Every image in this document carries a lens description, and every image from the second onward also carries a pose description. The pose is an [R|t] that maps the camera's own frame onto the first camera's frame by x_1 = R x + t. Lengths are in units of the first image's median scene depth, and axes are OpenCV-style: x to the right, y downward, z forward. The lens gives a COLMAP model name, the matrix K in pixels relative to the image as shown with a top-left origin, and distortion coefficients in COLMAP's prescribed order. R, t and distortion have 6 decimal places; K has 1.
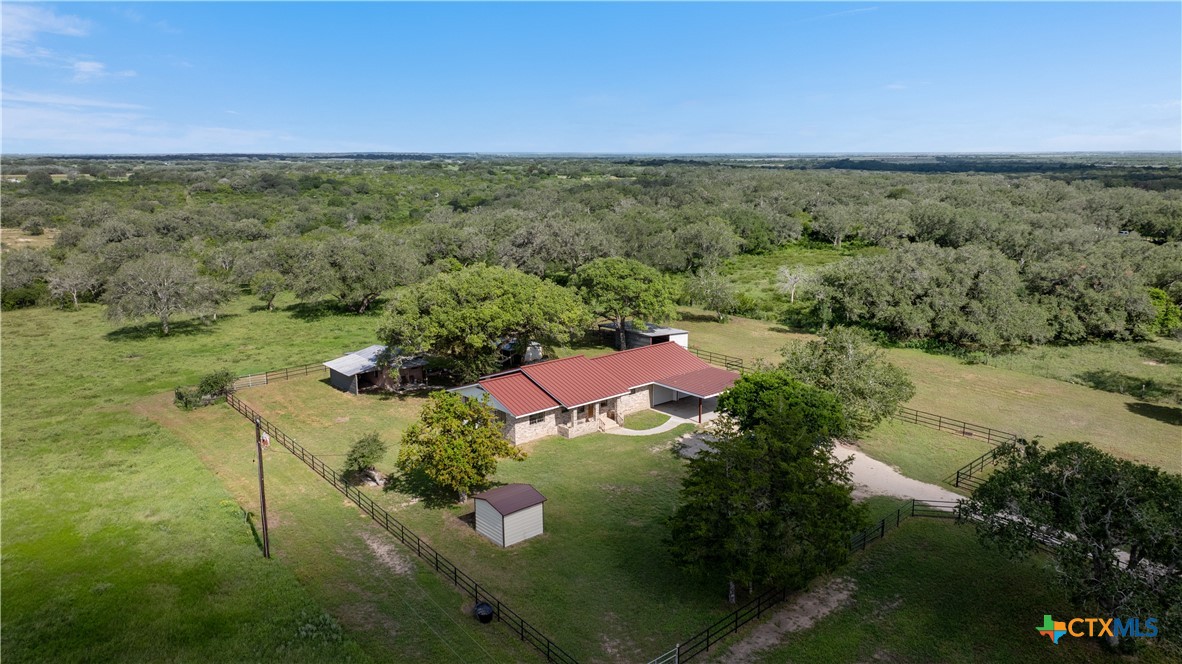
lens RADIAL K [[827.9, 0, 590.9], [0, 827.9, 330.2], [0, 0, 1]] dist [-0.027796, 0.010574]
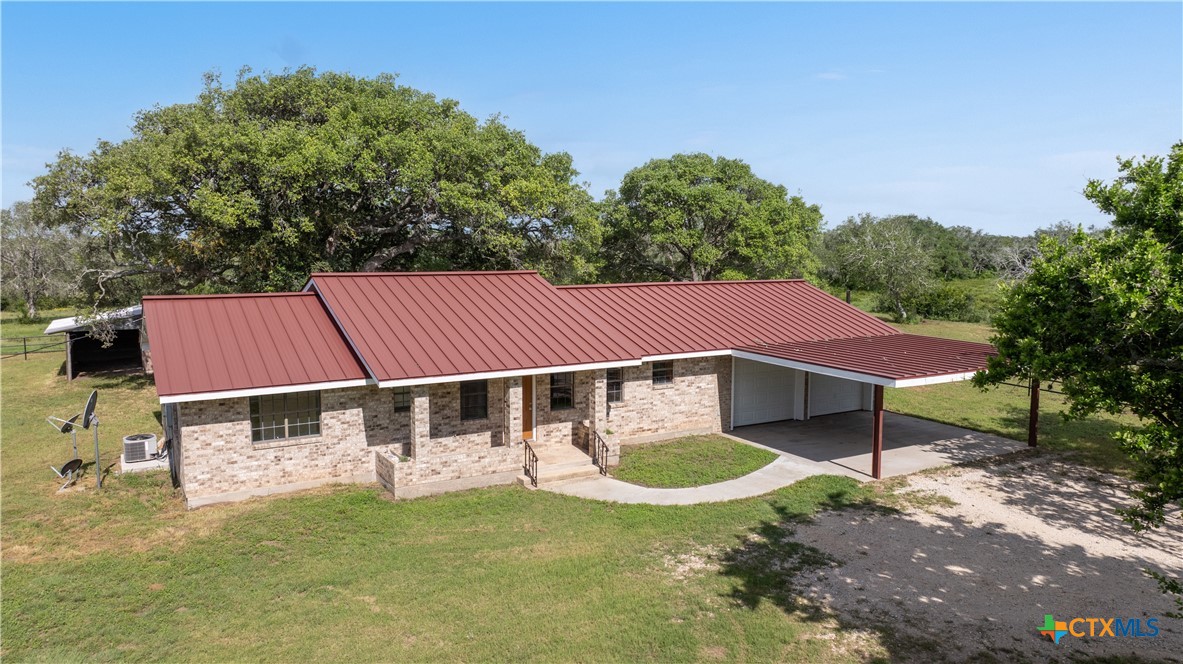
lens RADIAL K [[828.6, 0, 598.6], [0, 828.6, 325.7], [0, 0, 1]] dist [-0.027796, 0.010574]
pose [[0.984719, 0.025521, -0.172269, 0.080241], [-0.043950, 0.993603, -0.104027, 0.089085], [0.168512, 0.110008, 0.979542, 0.659560]]
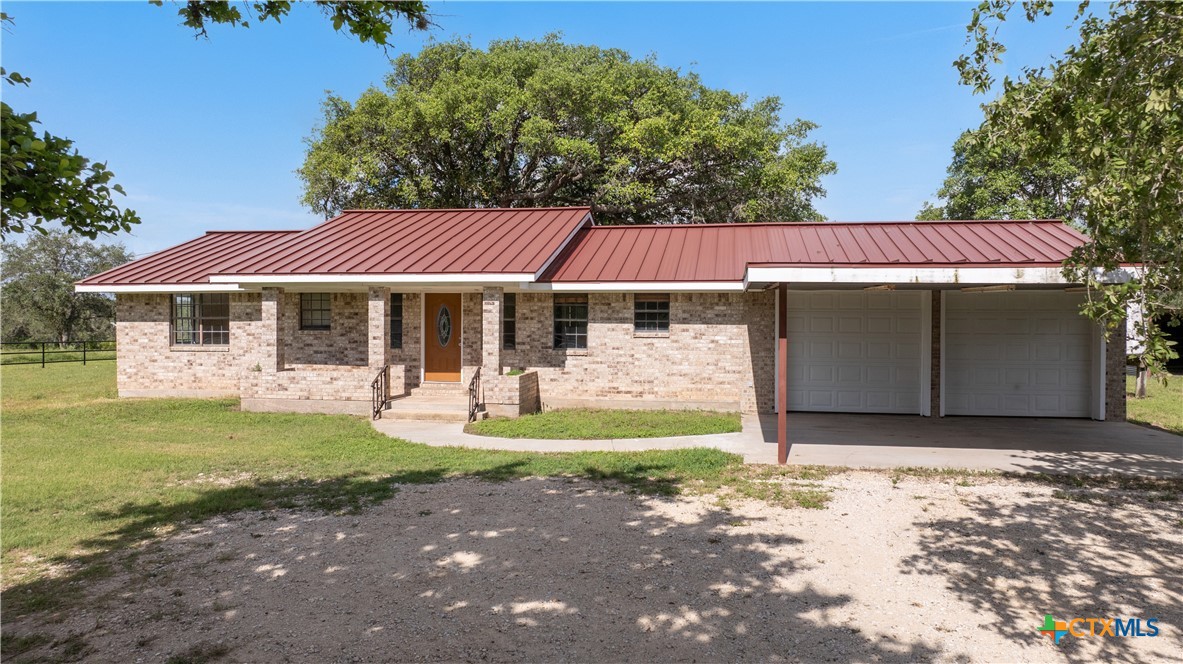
lens RADIAL K [[828.6, 0, 599.9], [0, 828.6, 327.2], [0, 0, 1]] dist [-0.027796, 0.010574]
pose [[0.644869, 0.016417, -0.764117, 0.221258], [-0.164938, 0.979201, -0.118160, 0.106124], [0.746283, 0.202230, 0.634164, 0.826732]]
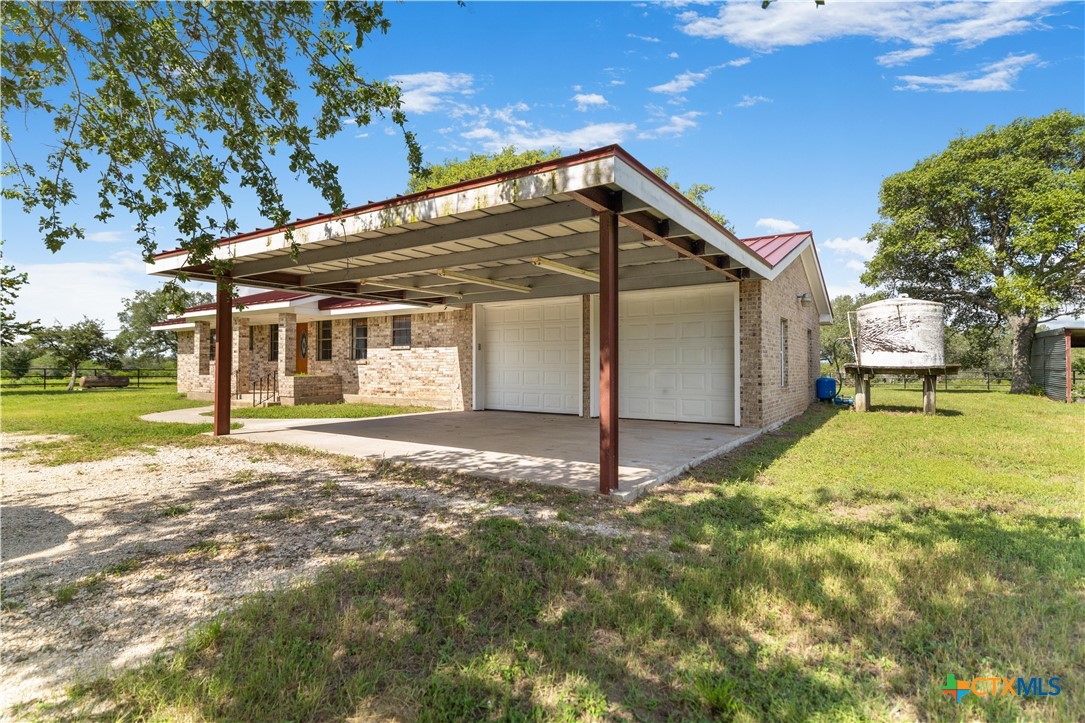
lens RADIAL K [[530.2, 0, 544.0], [0, 530.2, 358.1], [0, 0, 1]] dist [-0.000455, 0.000166]
pose [[0.291244, -0.009847, -0.956598, 0.252912], [-0.199887, 0.977249, -0.070917, 0.084976], [0.935533, 0.211866, 0.282650, 0.983647]]
